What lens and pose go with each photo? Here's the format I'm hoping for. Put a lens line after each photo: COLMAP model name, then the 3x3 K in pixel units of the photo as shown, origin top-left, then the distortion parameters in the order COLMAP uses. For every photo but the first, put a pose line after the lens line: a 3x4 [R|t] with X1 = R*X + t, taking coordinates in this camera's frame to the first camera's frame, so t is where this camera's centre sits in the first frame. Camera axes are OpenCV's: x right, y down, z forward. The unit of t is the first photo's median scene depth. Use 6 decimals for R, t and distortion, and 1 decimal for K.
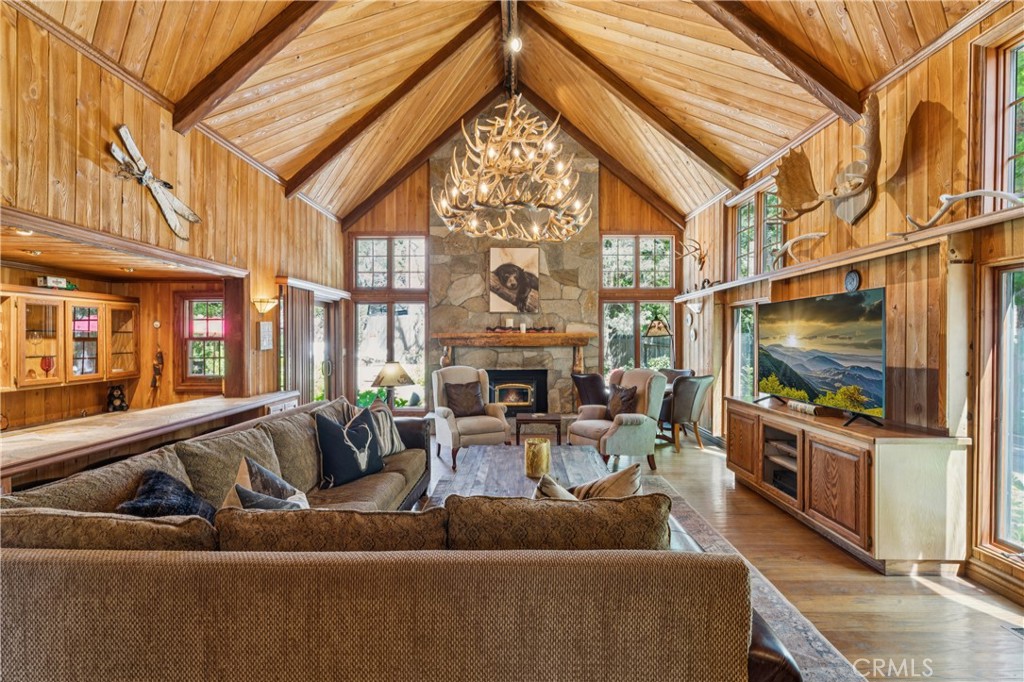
lens RADIAL K [[471.2, 0, 515.8], [0, 471.2, 340.2], [0, 0, 1]] dist [0.002535, 0.000124]
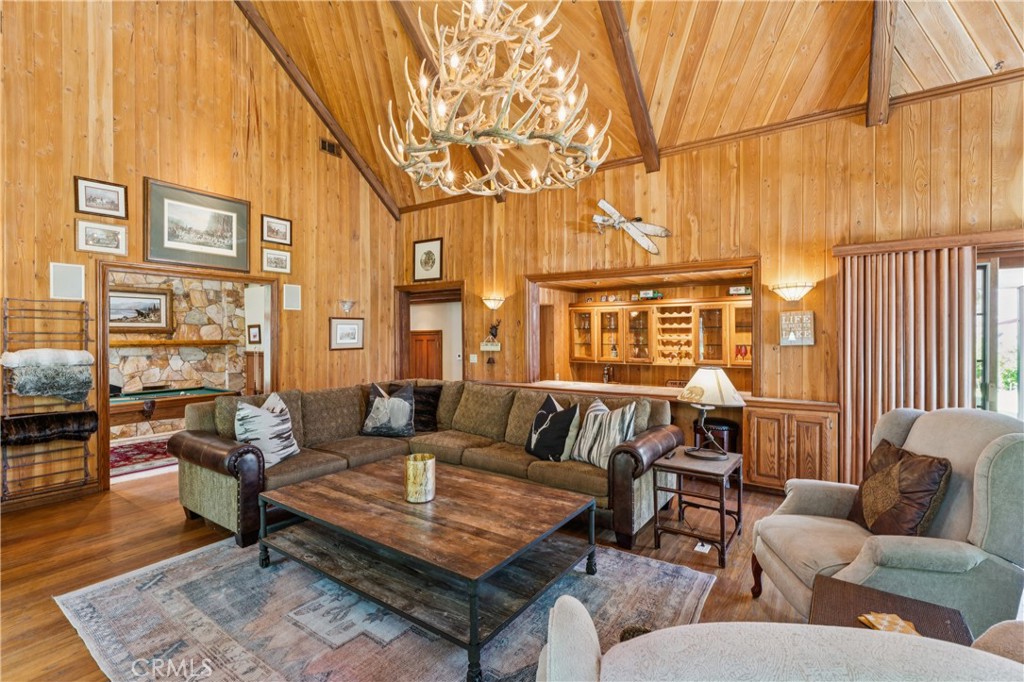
lens RADIAL K [[471.2, 0, 507.7], [0, 471.2, 337.8], [0, 0, 1]] dist [0.002535, 0.000124]
pose [[-0.585633, 0.011008, -0.810501, 0.517751], [0.001682, 0.999922, 0.012365, -0.006066], [0.810574, 0.005878, -0.585606, 1.332523]]
